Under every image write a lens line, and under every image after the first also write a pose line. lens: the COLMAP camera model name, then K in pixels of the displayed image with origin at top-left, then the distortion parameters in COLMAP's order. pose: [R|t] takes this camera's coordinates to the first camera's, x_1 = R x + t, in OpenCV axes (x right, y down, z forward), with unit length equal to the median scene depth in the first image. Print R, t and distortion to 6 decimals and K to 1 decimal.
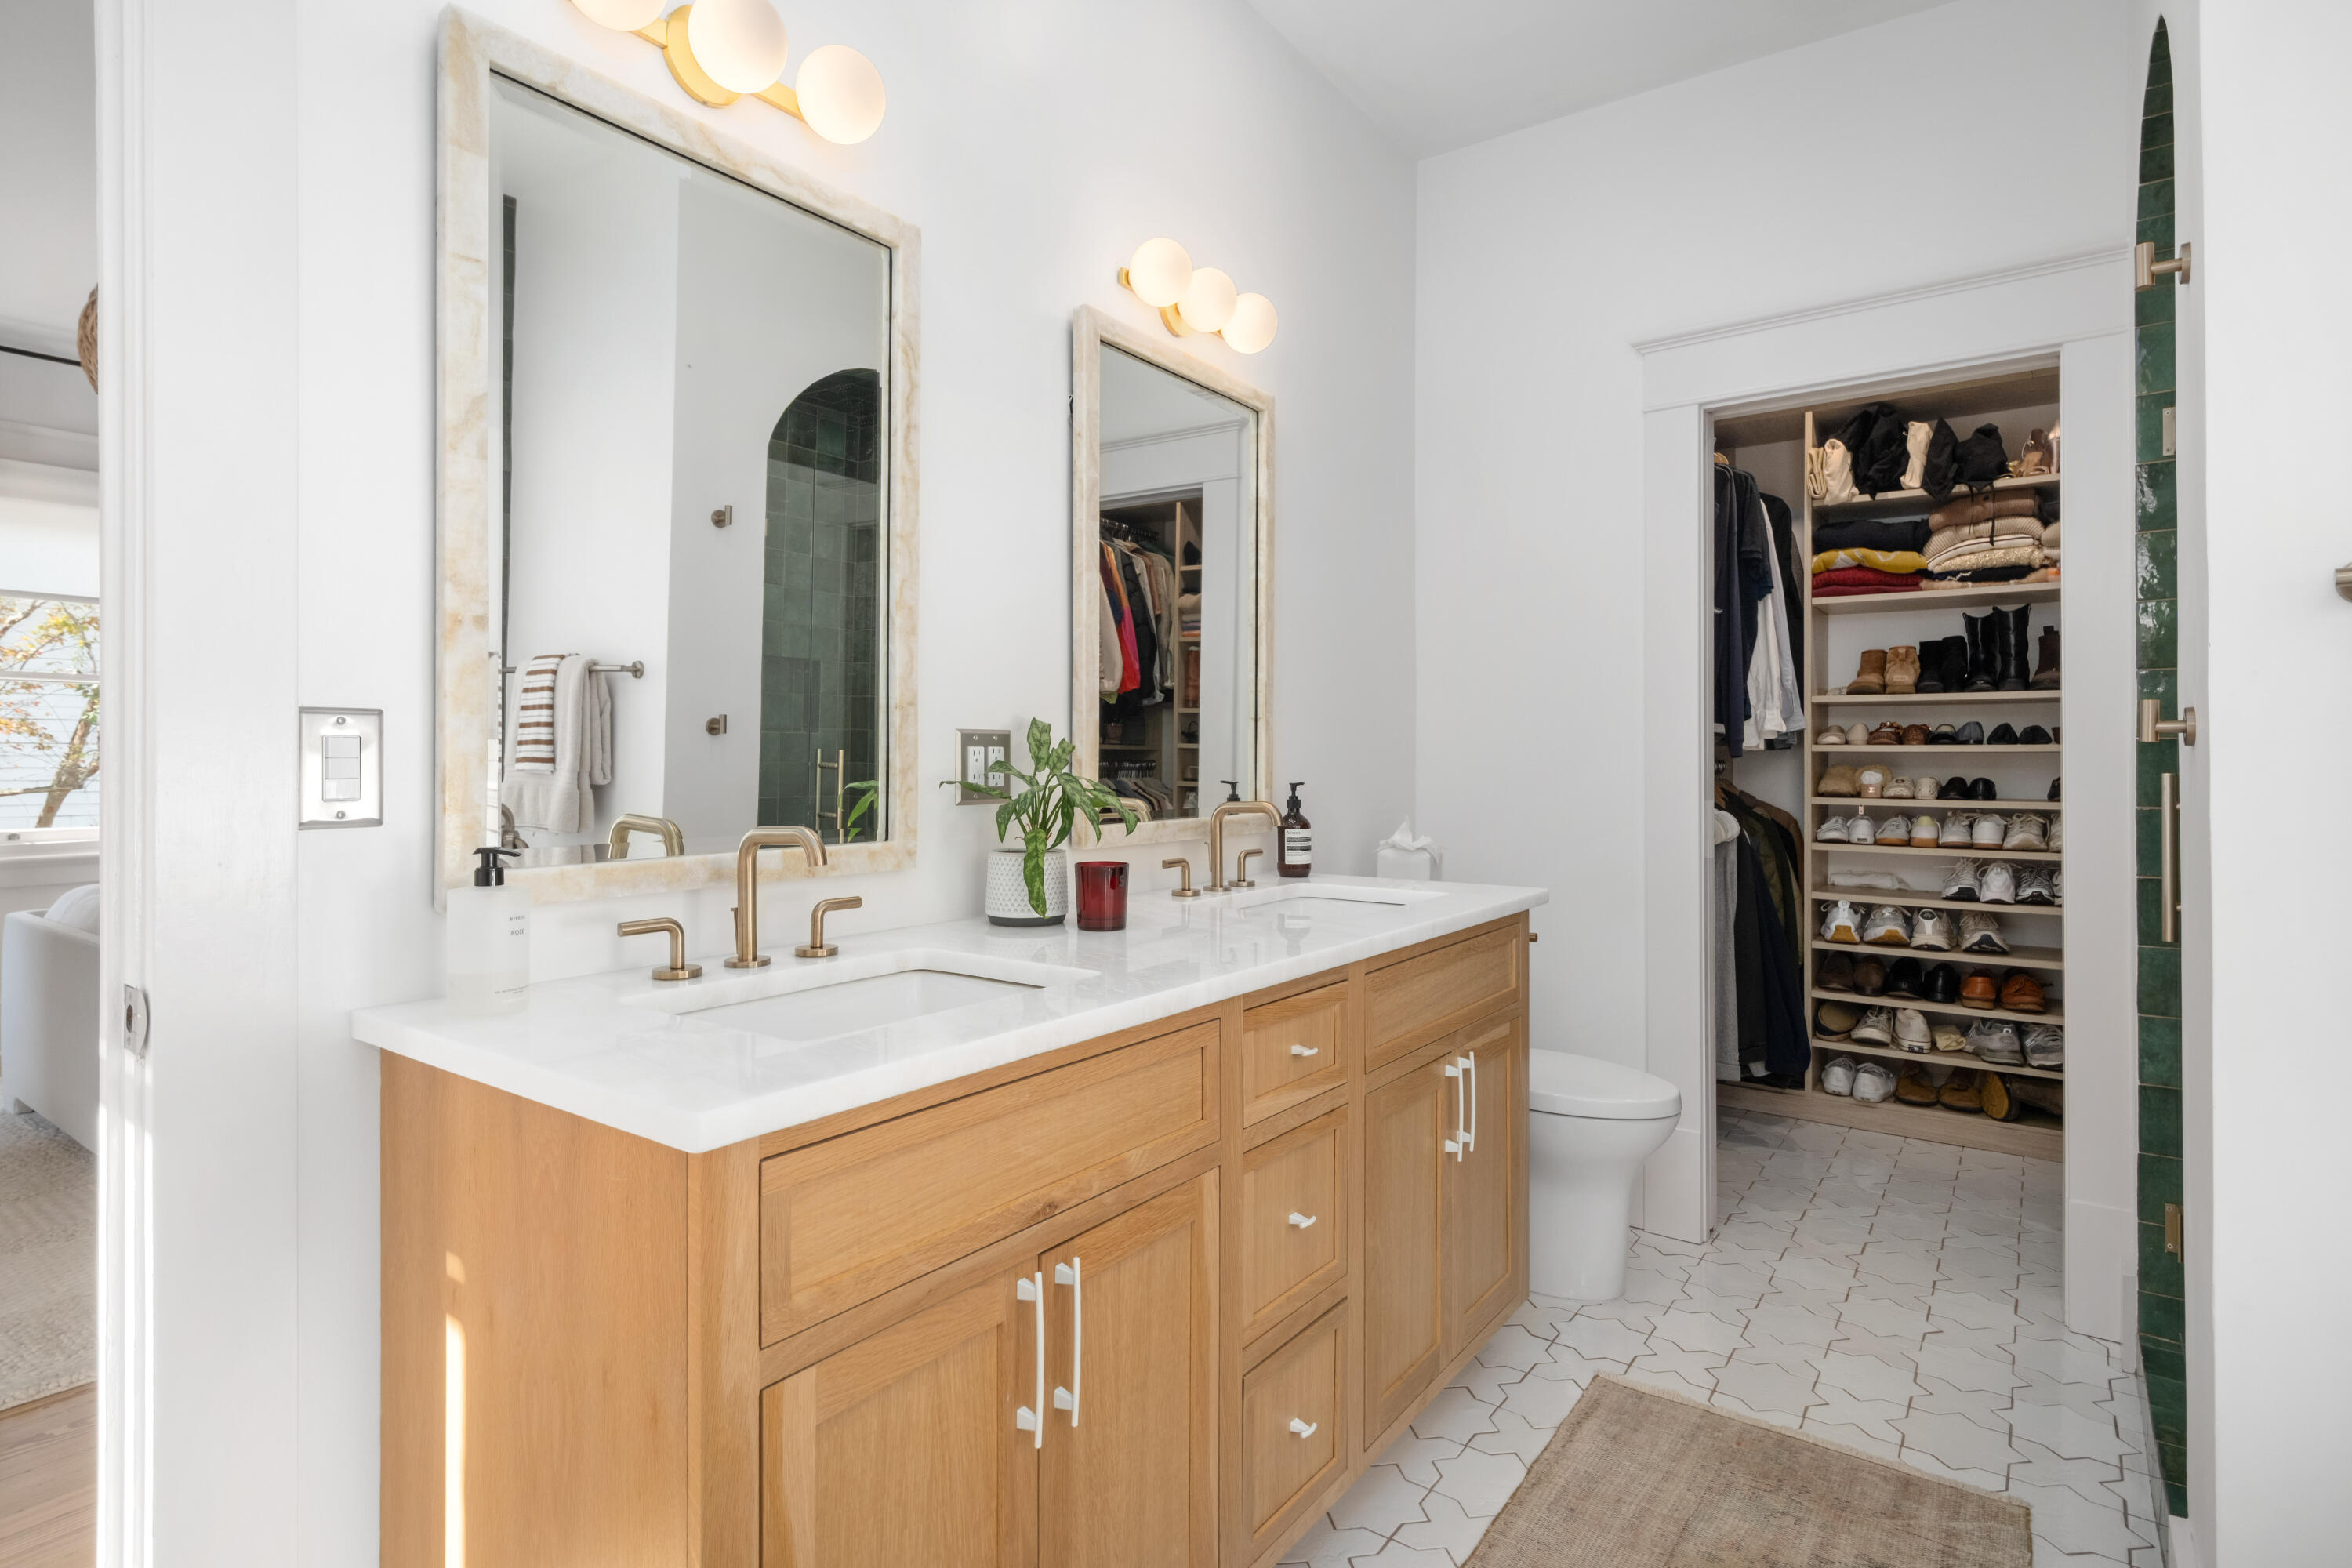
lens RADIAL K [[1221.1, 0, 1176.0], [0, 1221.1, 784.0], [0, 0, 1]] dist [0.015503, -0.000700]
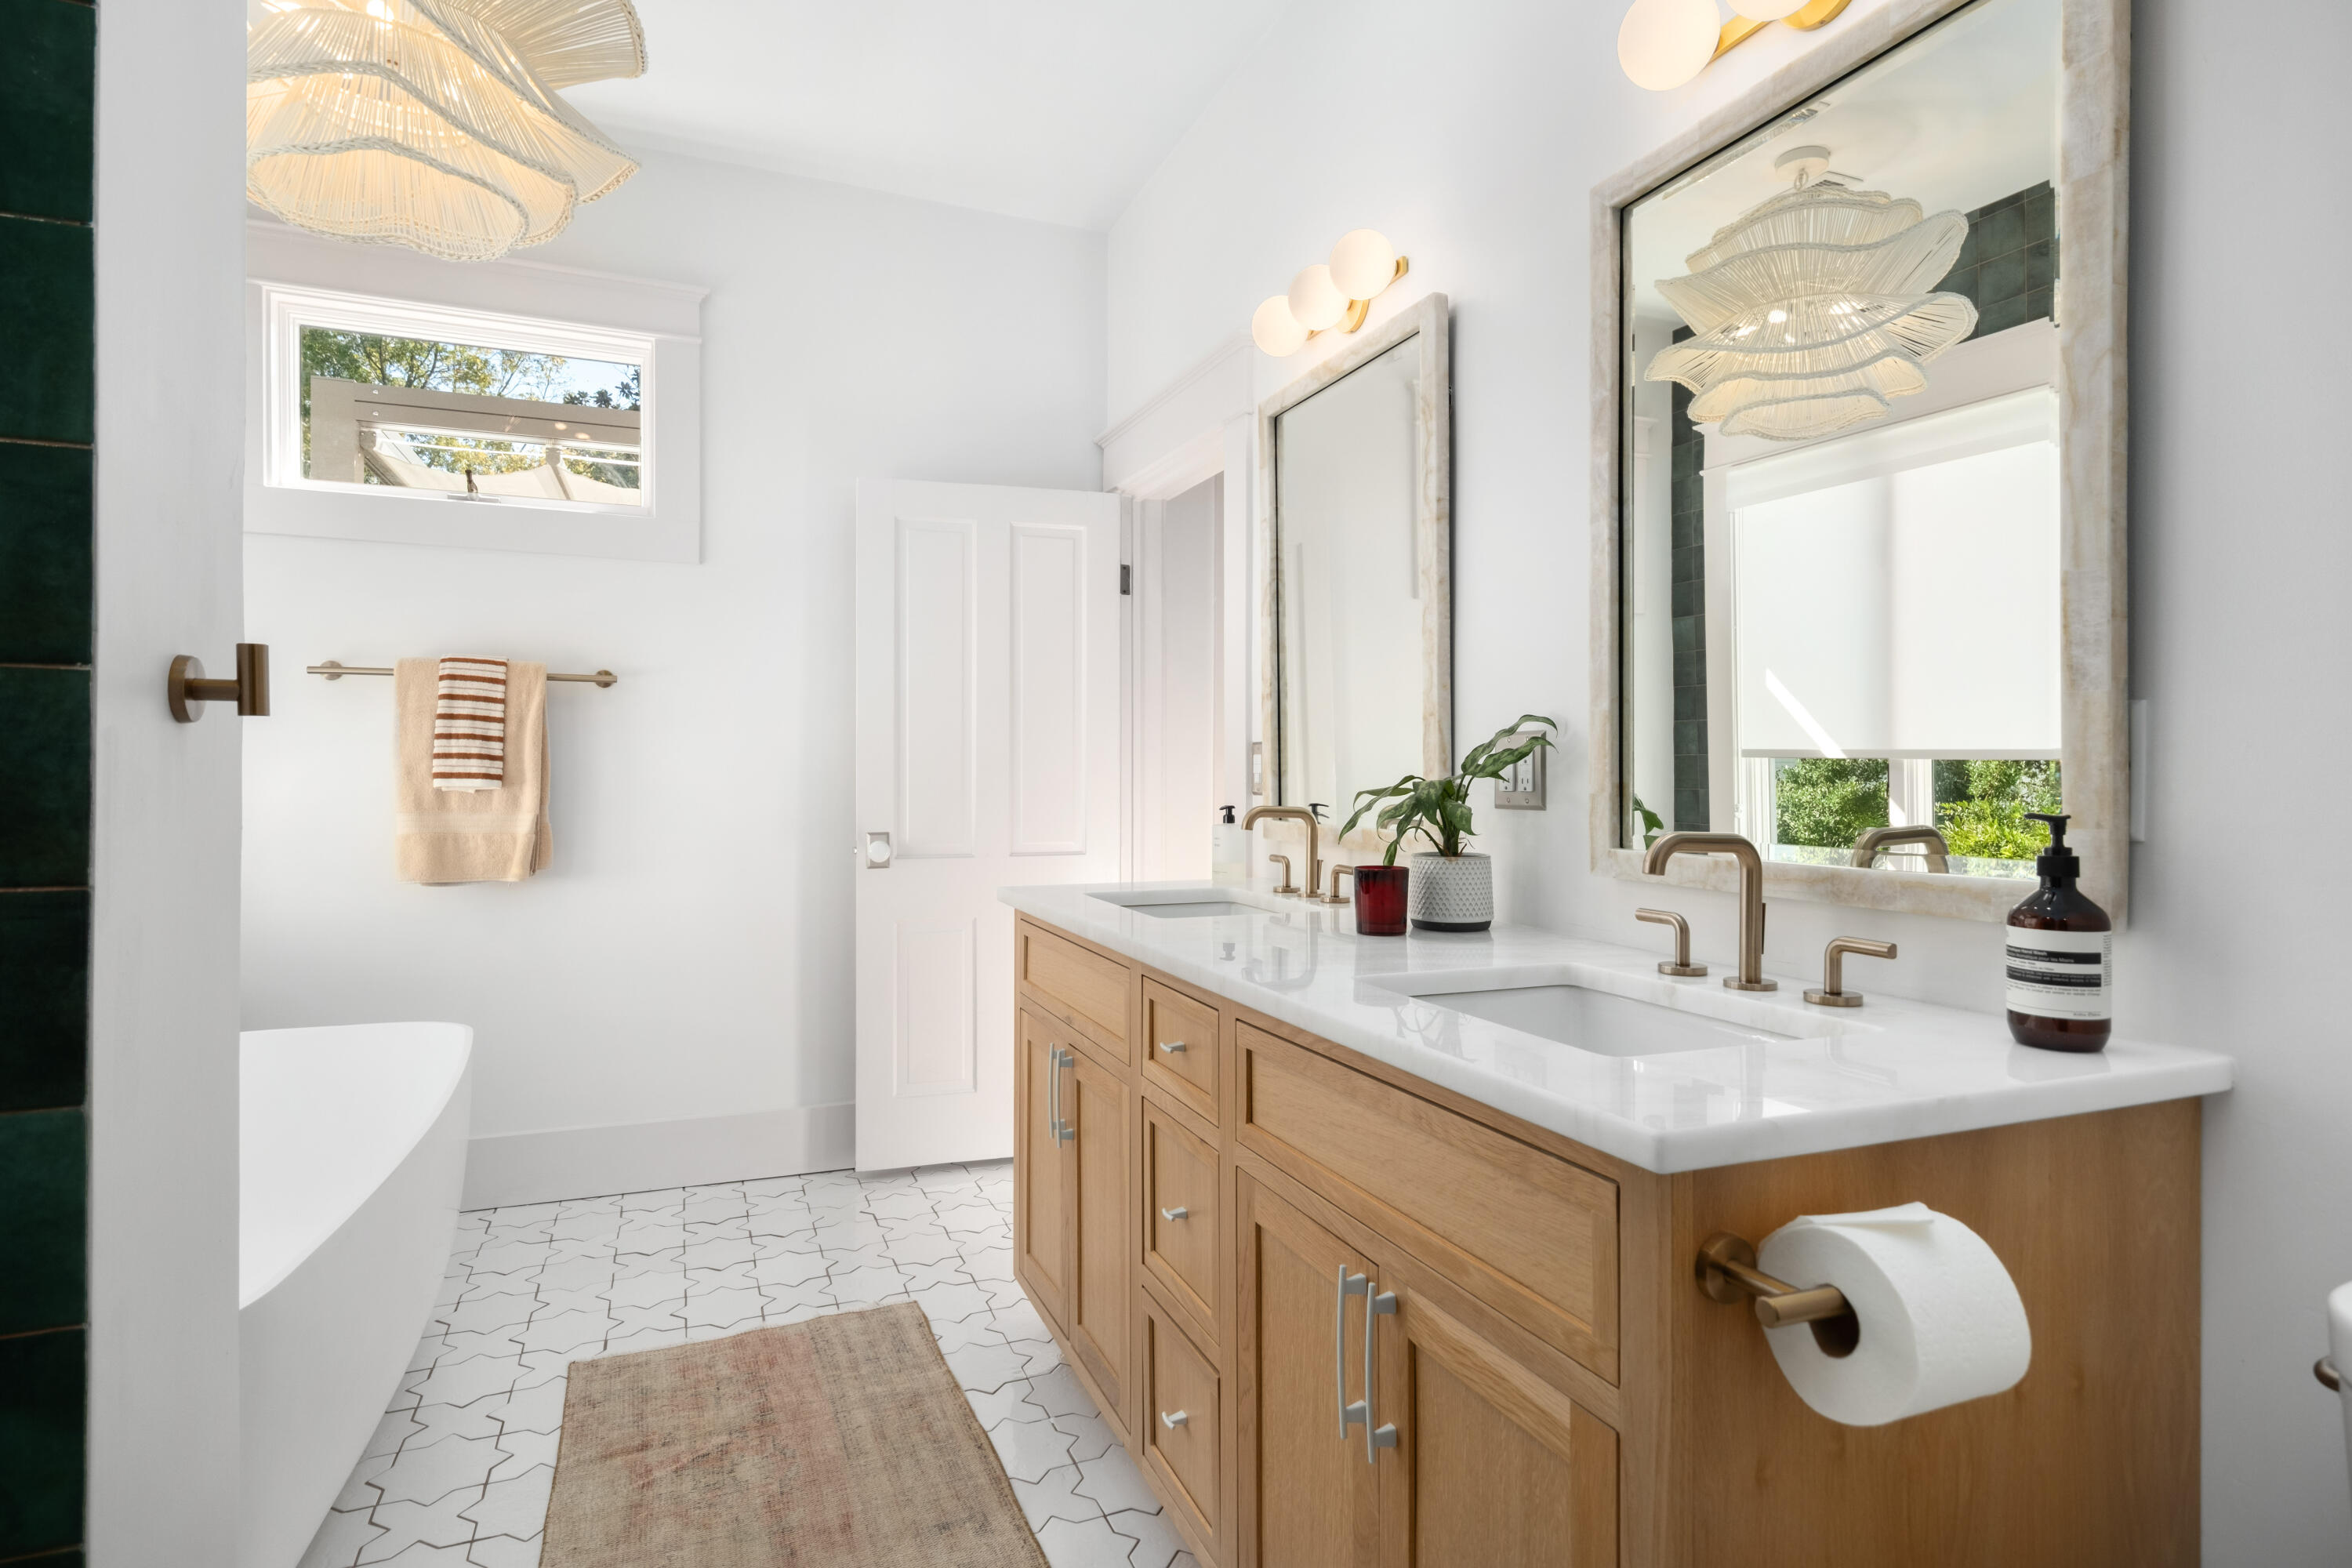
lens RADIAL K [[1221.1, 0, 1176.0], [0, 1221.1, 784.0], [0, 0, 1]] dist [0.015503, -0.000700]
pose [[-0.522910, -0.009569, -0.852334, 0.262640], [-0.030925, 0.999492, 0.007752, -0.002468], [0.851826, 0.030412, -0.522940, 0.398977]]
